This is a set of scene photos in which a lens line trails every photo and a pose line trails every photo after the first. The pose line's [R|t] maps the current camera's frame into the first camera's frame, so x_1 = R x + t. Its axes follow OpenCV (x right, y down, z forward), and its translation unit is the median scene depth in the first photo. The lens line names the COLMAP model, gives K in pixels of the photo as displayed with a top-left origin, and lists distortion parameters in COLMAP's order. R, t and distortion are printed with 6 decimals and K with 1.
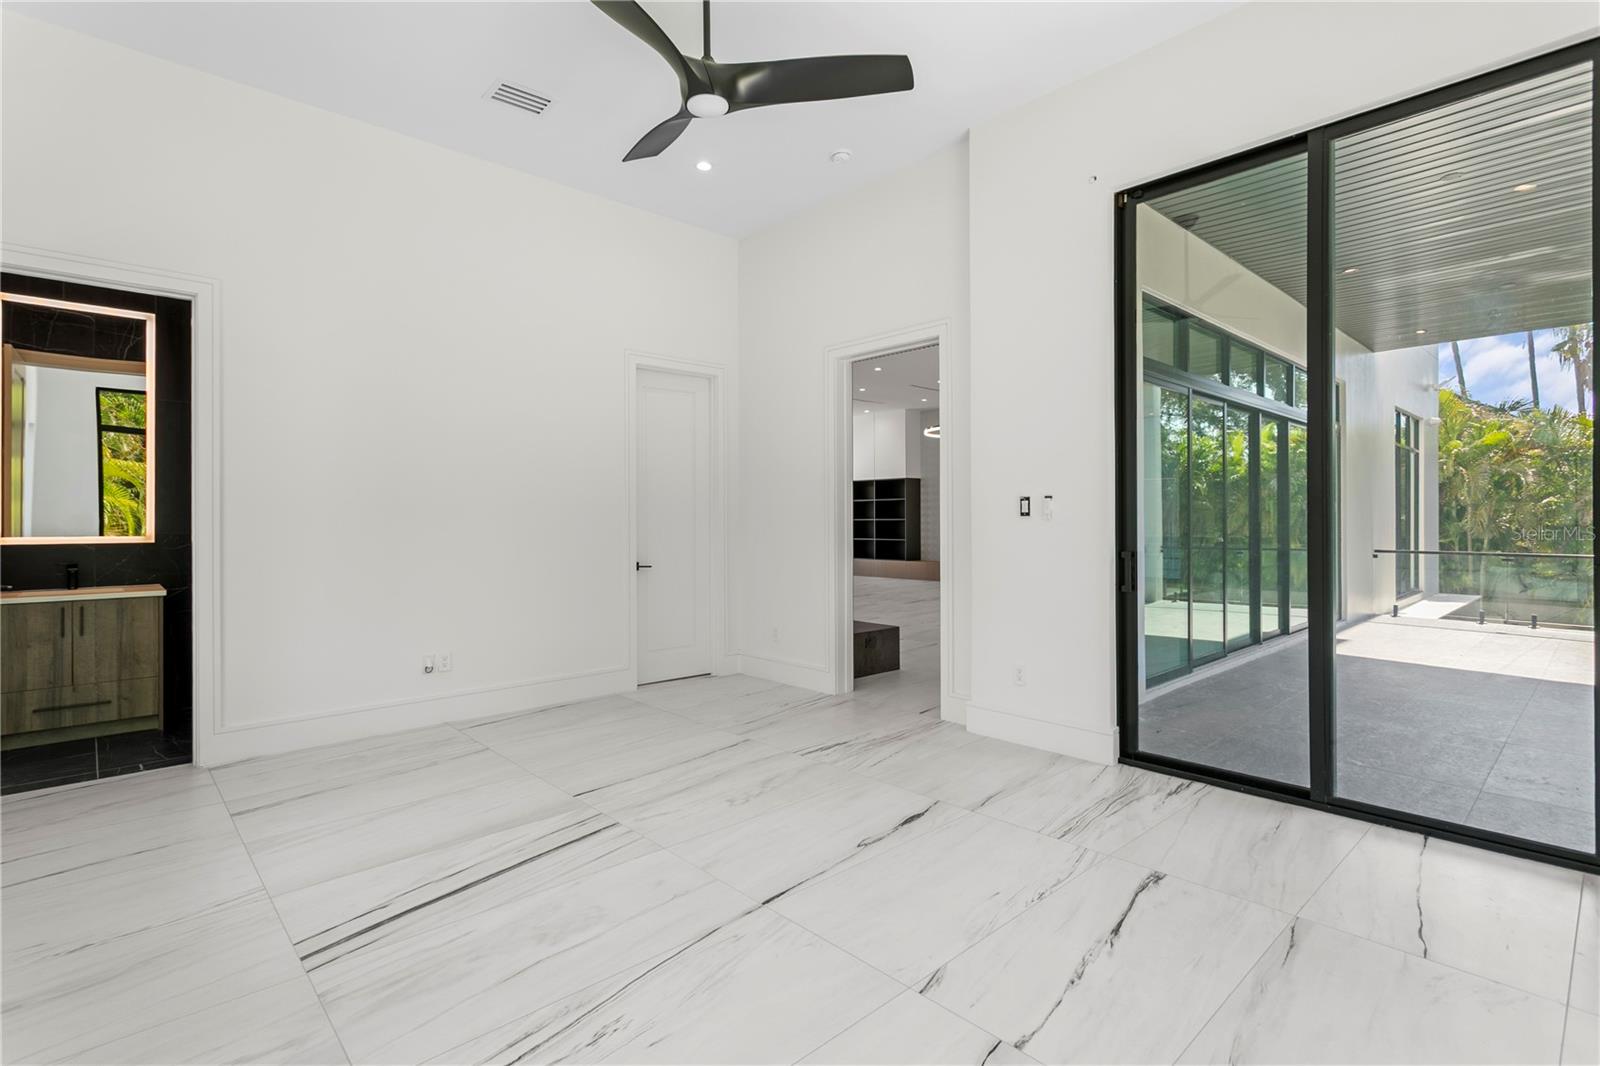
lens RADIAL K [[767.5, 0, 791.4], [0, 767.5, 531.6], [0, 0, 1]] dist [0.023059, 0.000460]
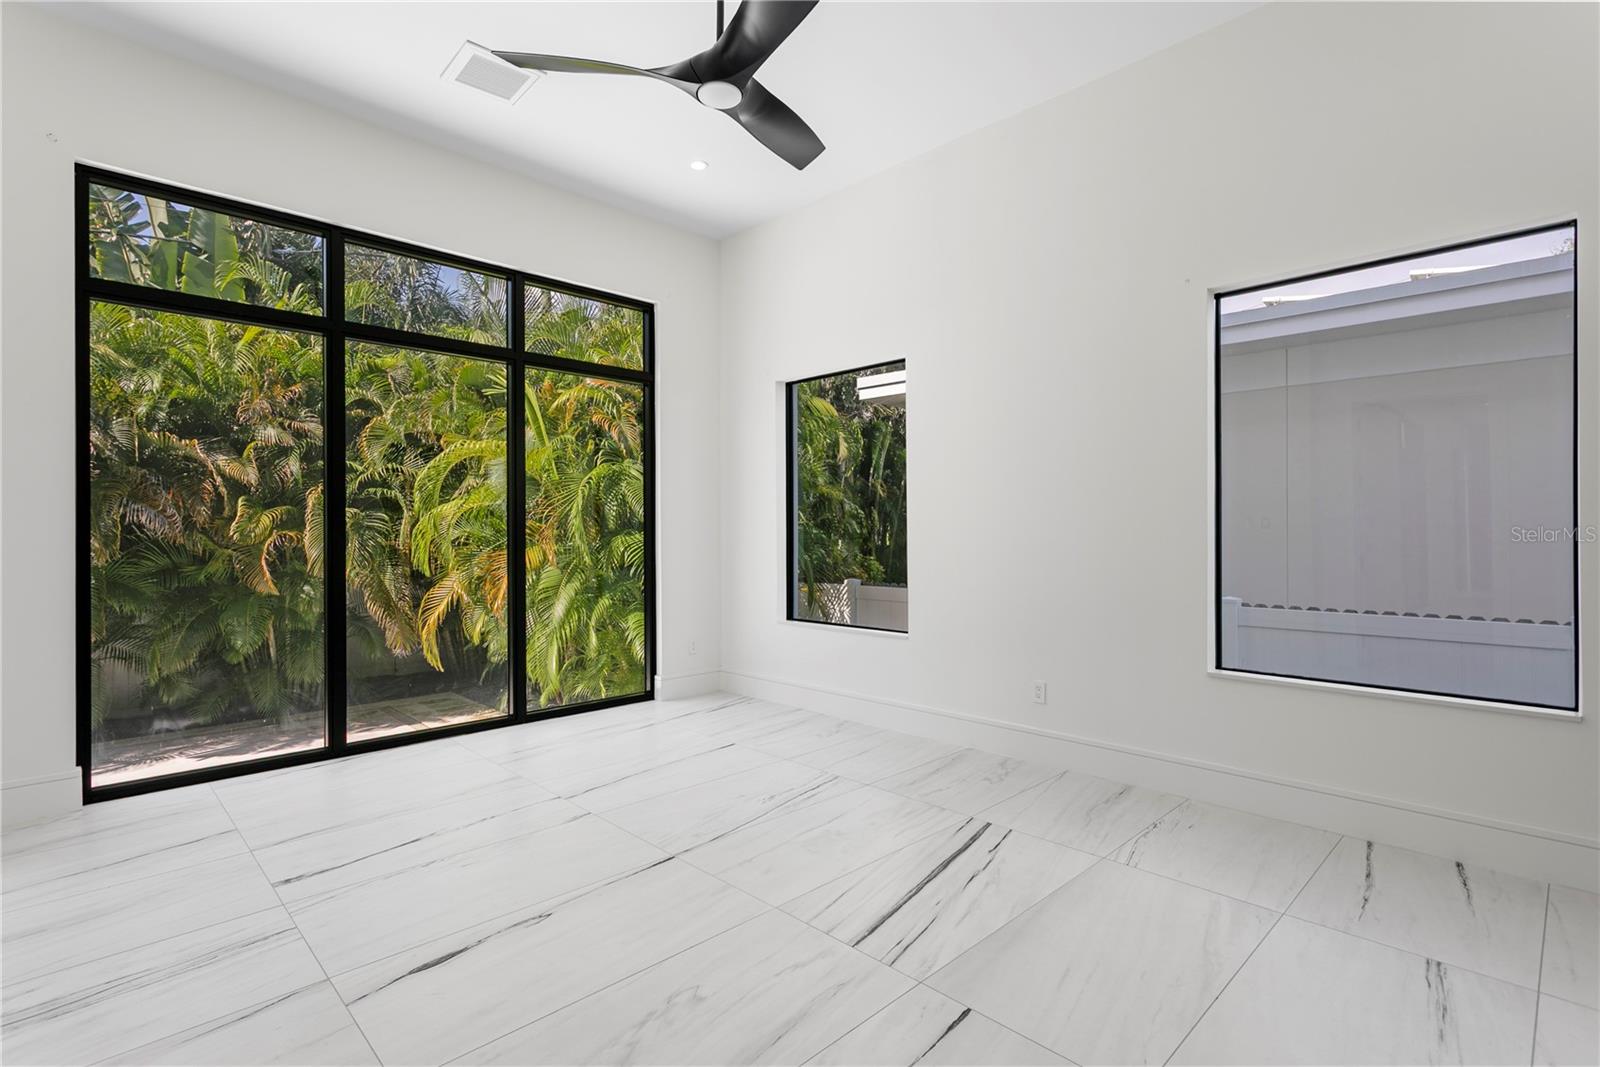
lens RADIAL K [[767.5, 0, 791.4], [0, 767.5, 532.1], [0, 0, 1]] dist [0.023059, 0.000460]
pose [[-0.999583, 0.010034, -0.027059, -0.158044], [0.009647, 0.999850, 0.014406, -0.025928], [0.027200, 0.014139, -0.999530, 1.815154]]
